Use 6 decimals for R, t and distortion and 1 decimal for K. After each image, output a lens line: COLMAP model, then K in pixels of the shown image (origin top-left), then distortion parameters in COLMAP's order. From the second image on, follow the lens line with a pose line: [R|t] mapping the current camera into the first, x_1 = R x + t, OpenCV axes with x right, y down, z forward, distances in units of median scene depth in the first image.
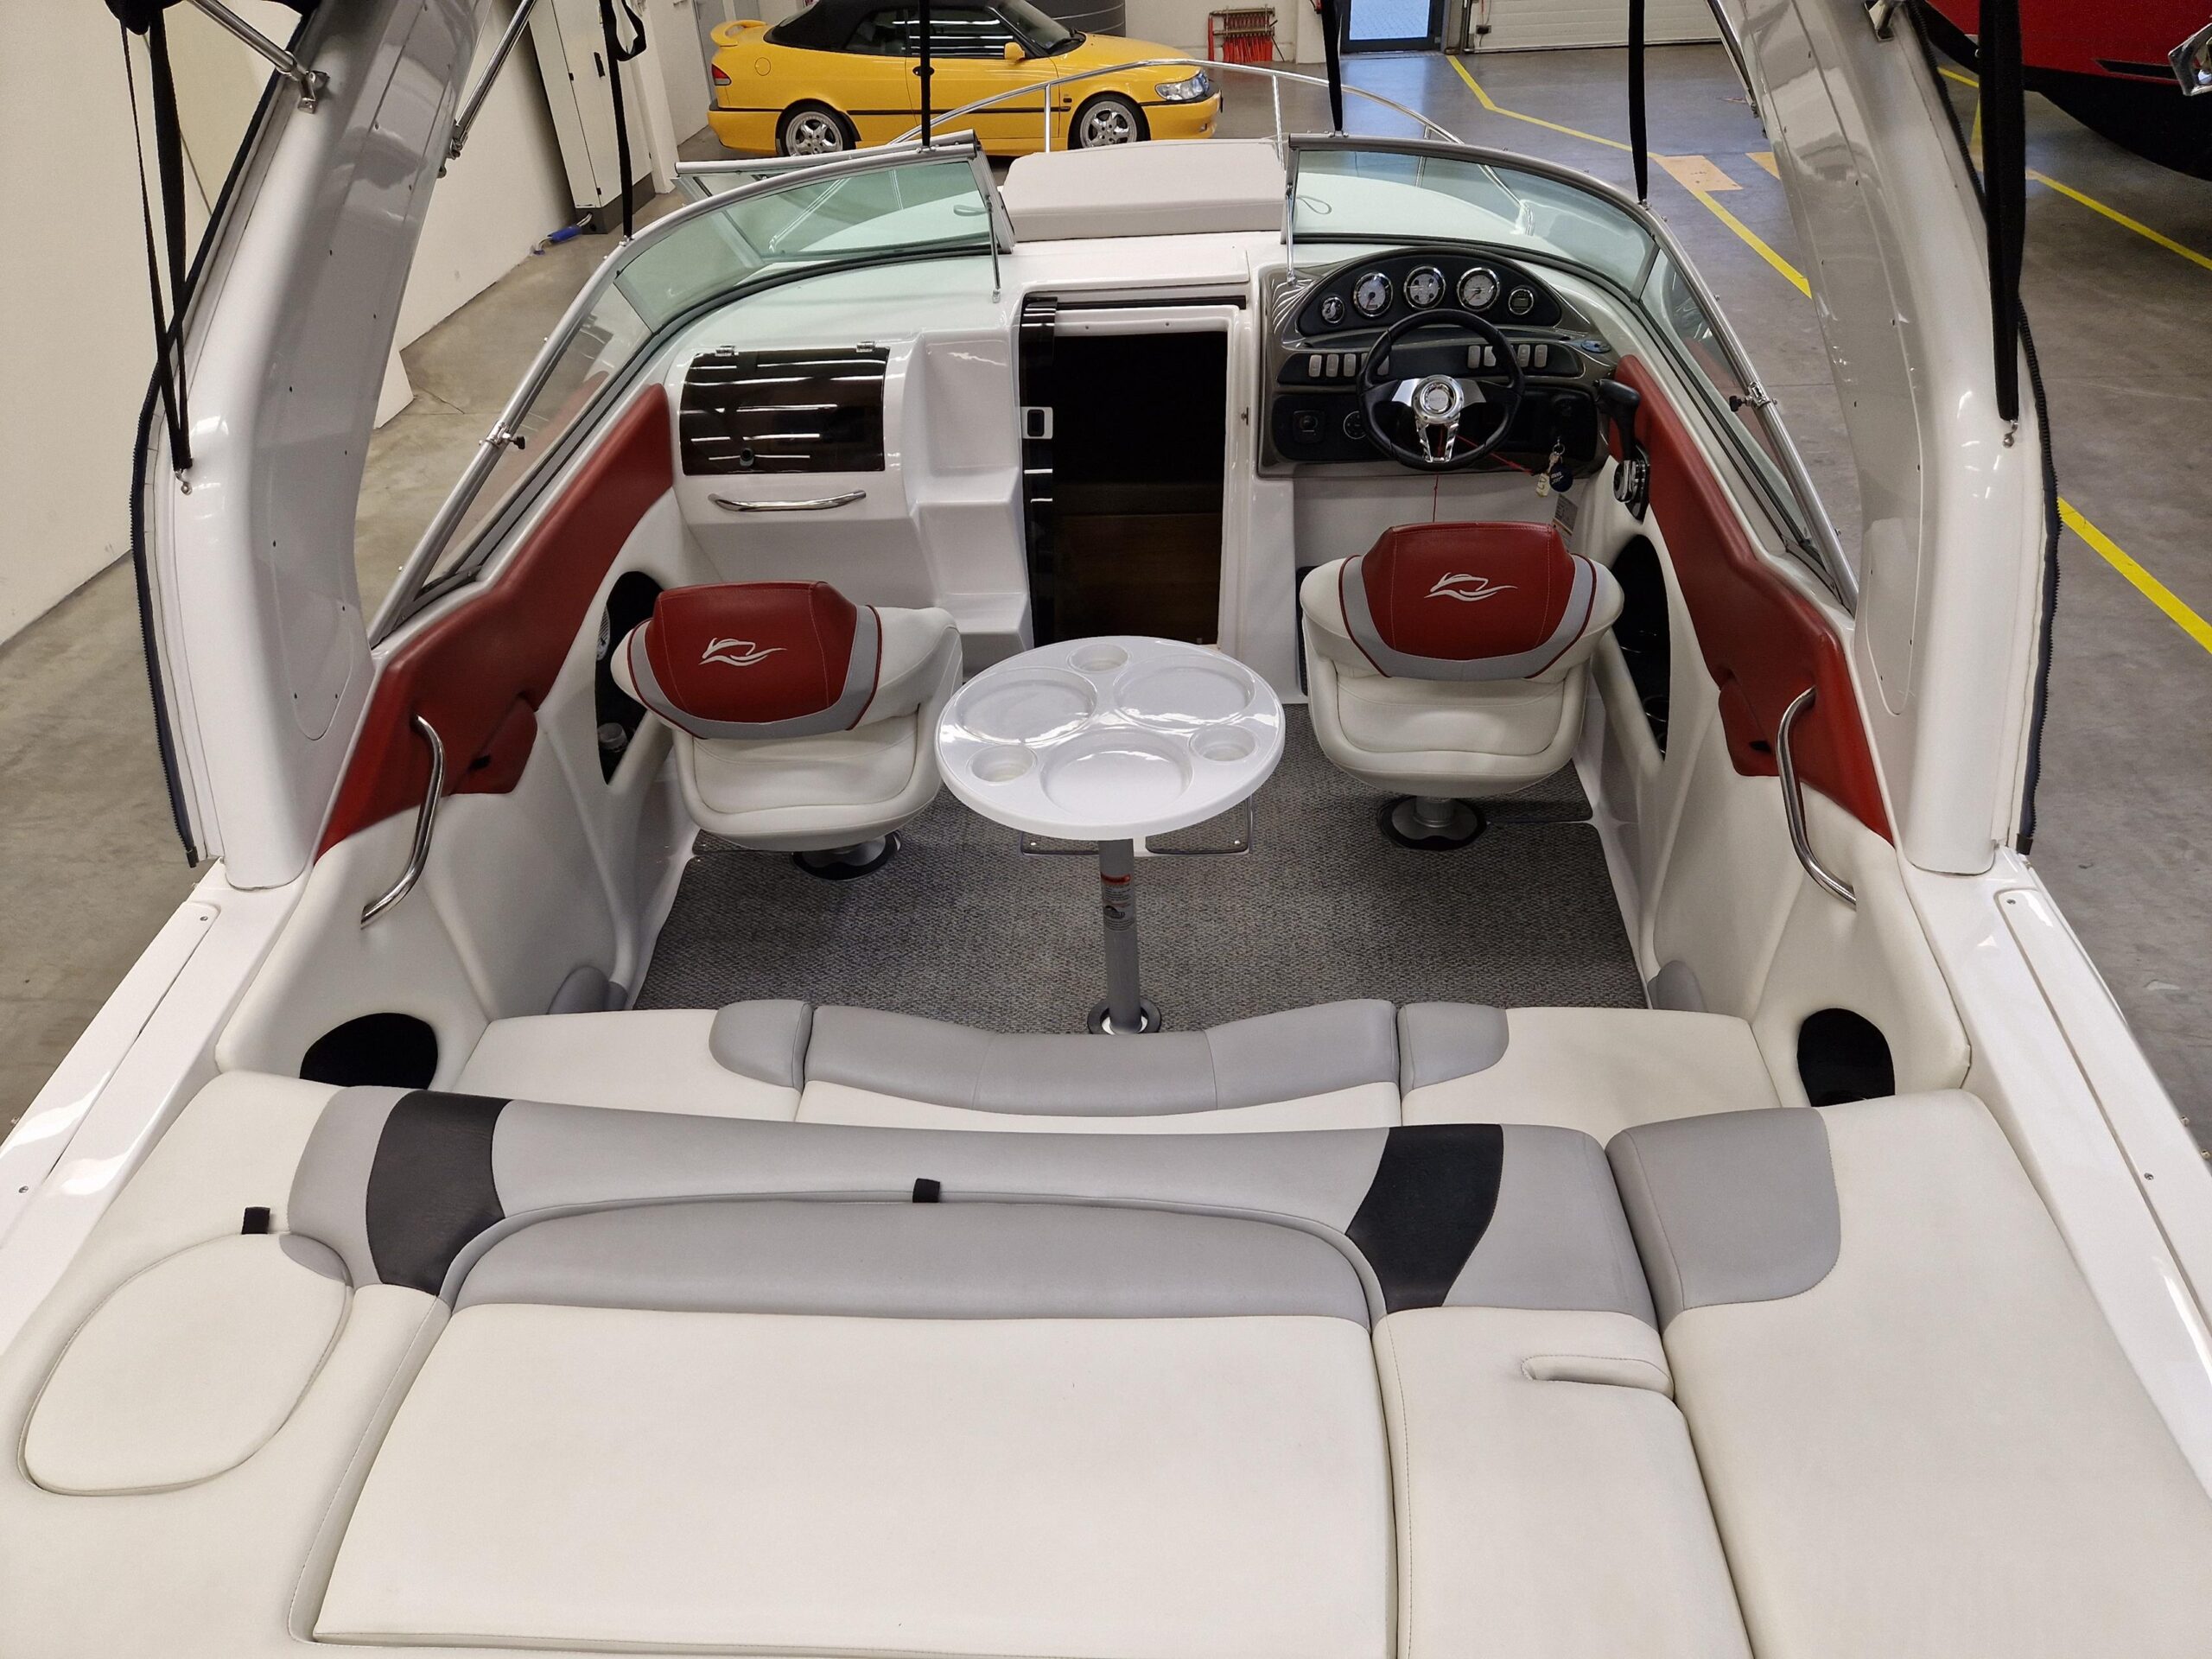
lens RADIAL K [[1477.4, 0, 1088.1], [0, 1477.4, 824.3], [0, 0, 1]] dist [0.050631, -0.038232]
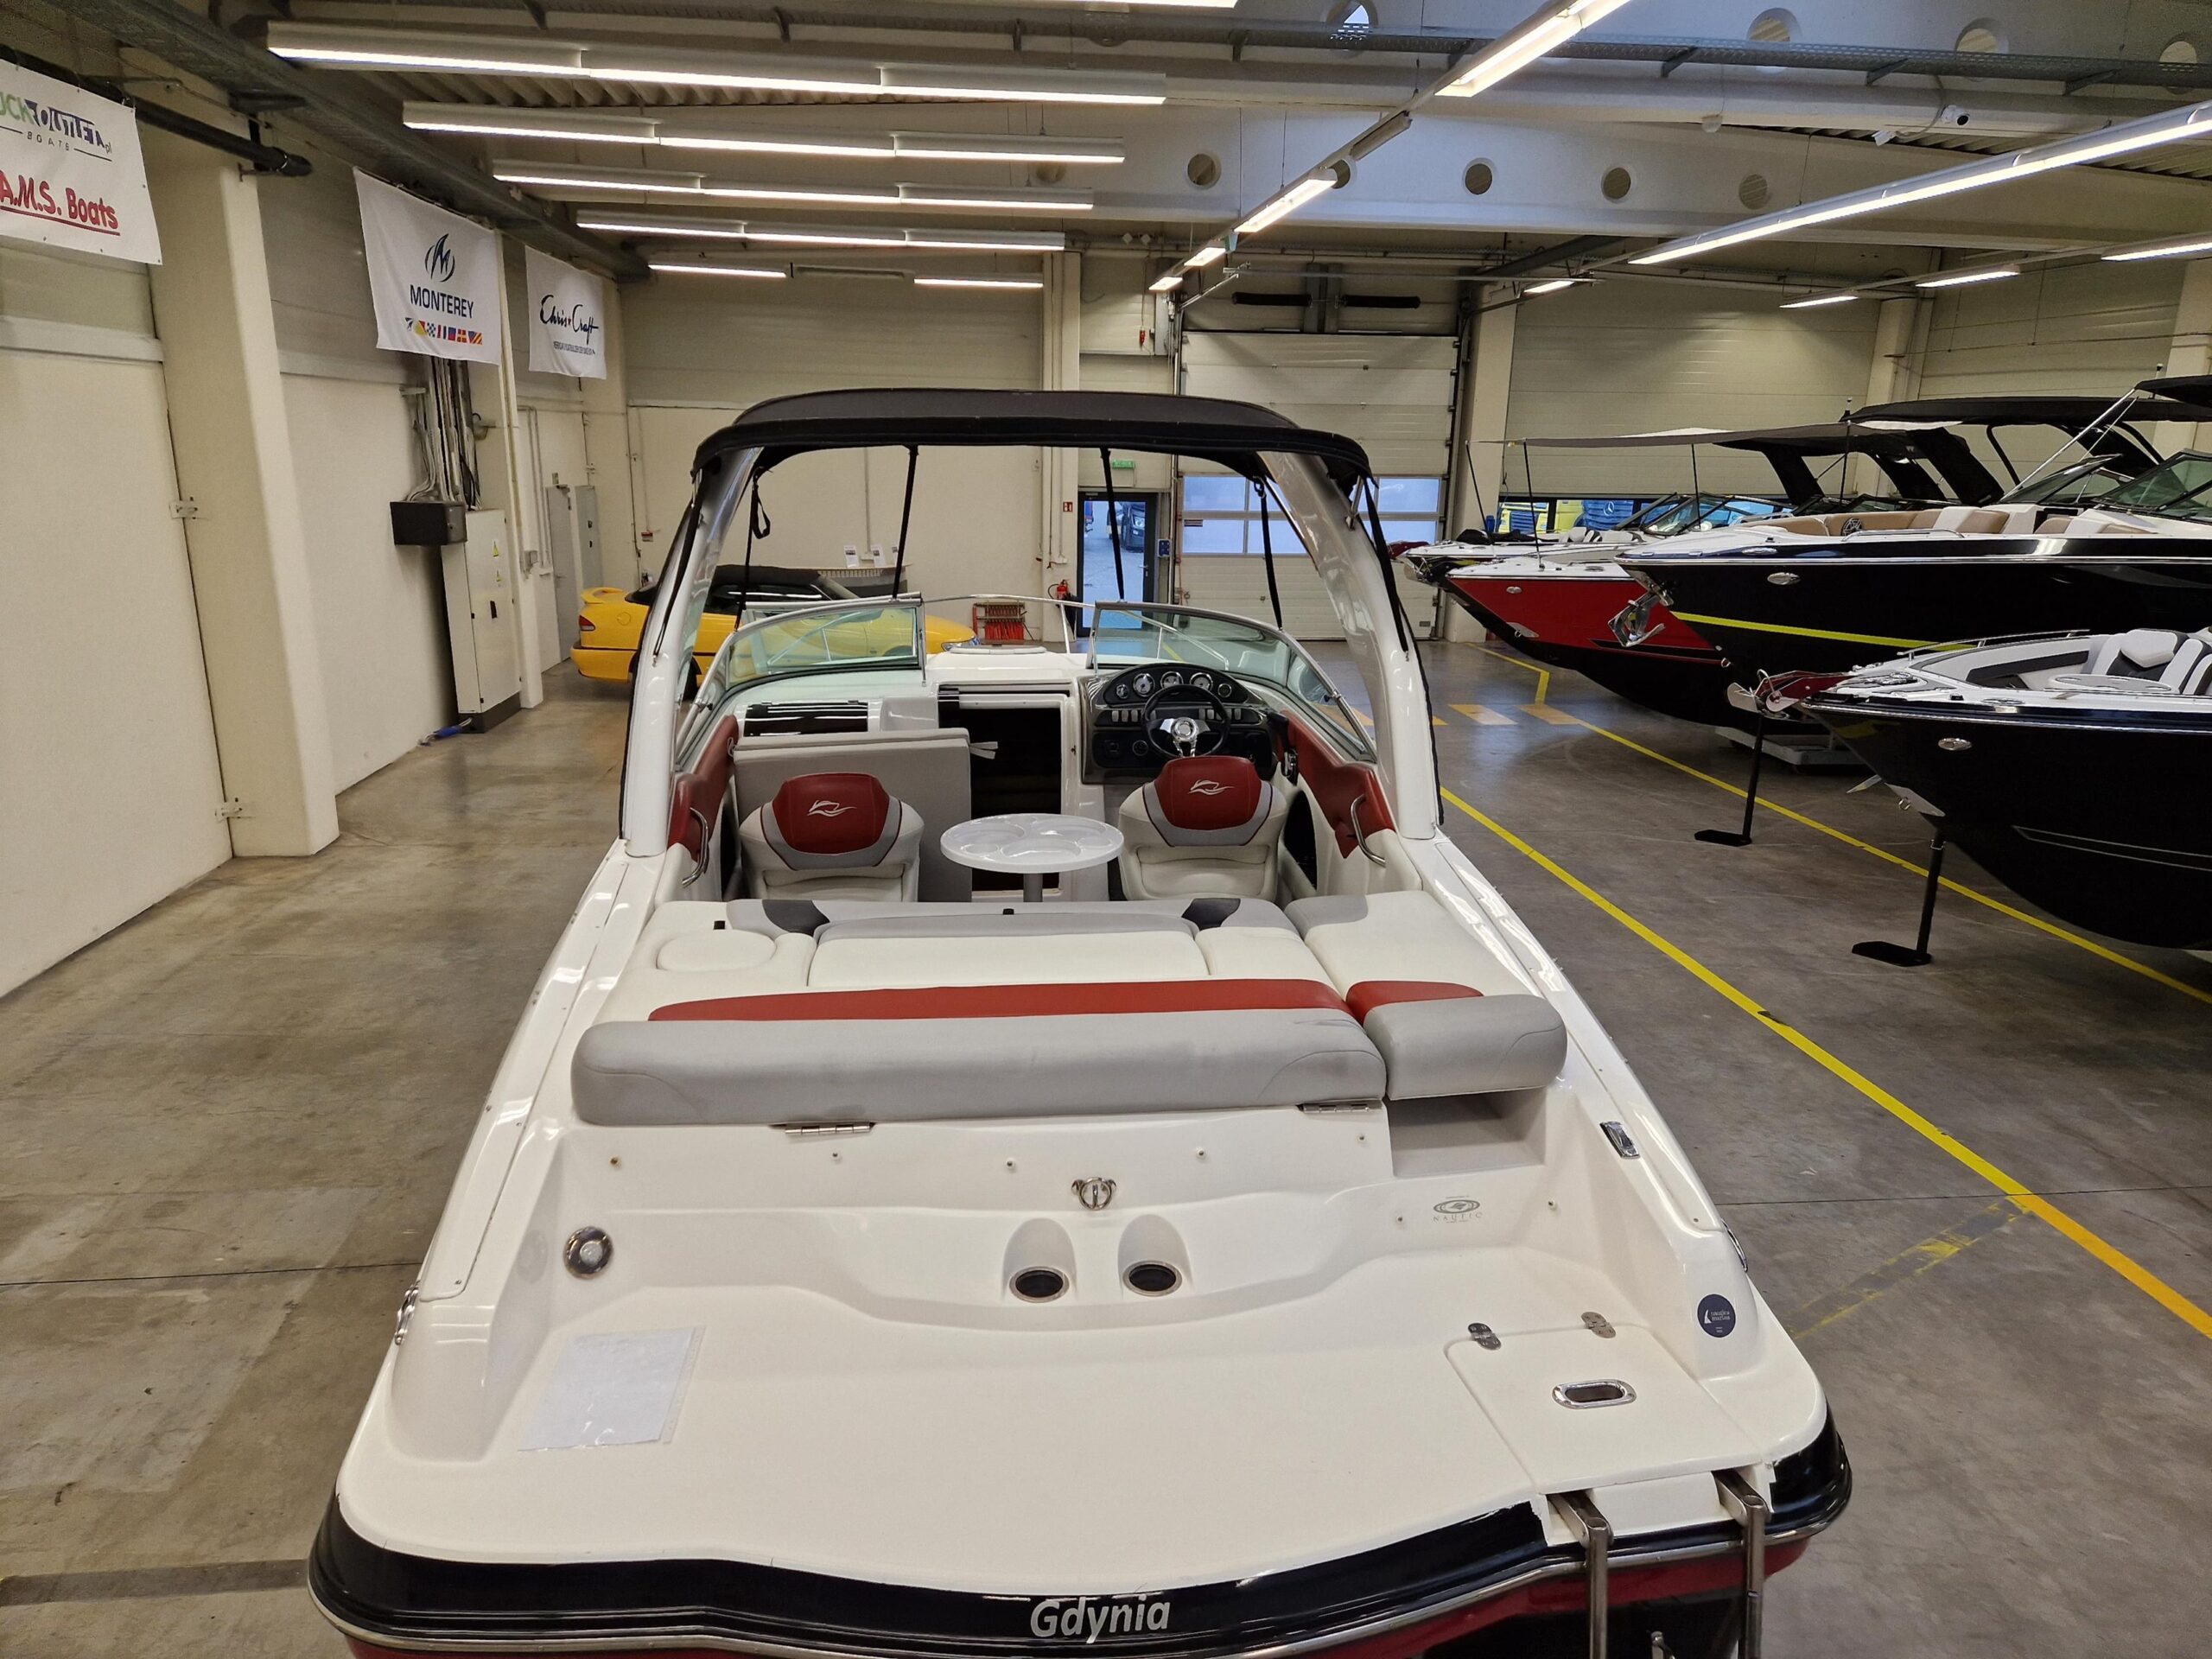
lens RADIAL K [[1477.4, 0, 1088.1], [0, 1477.4, 824.3], [0, 0, 1]] dist [0.050631, -0.038232]
pose [[0.985624, 0.016678, 0.168127, -0.112387], [0.044265, 0.934866, -0.352230, 0.279702], [-0.163051, 0.354609, 0.920688, -0.369524]]
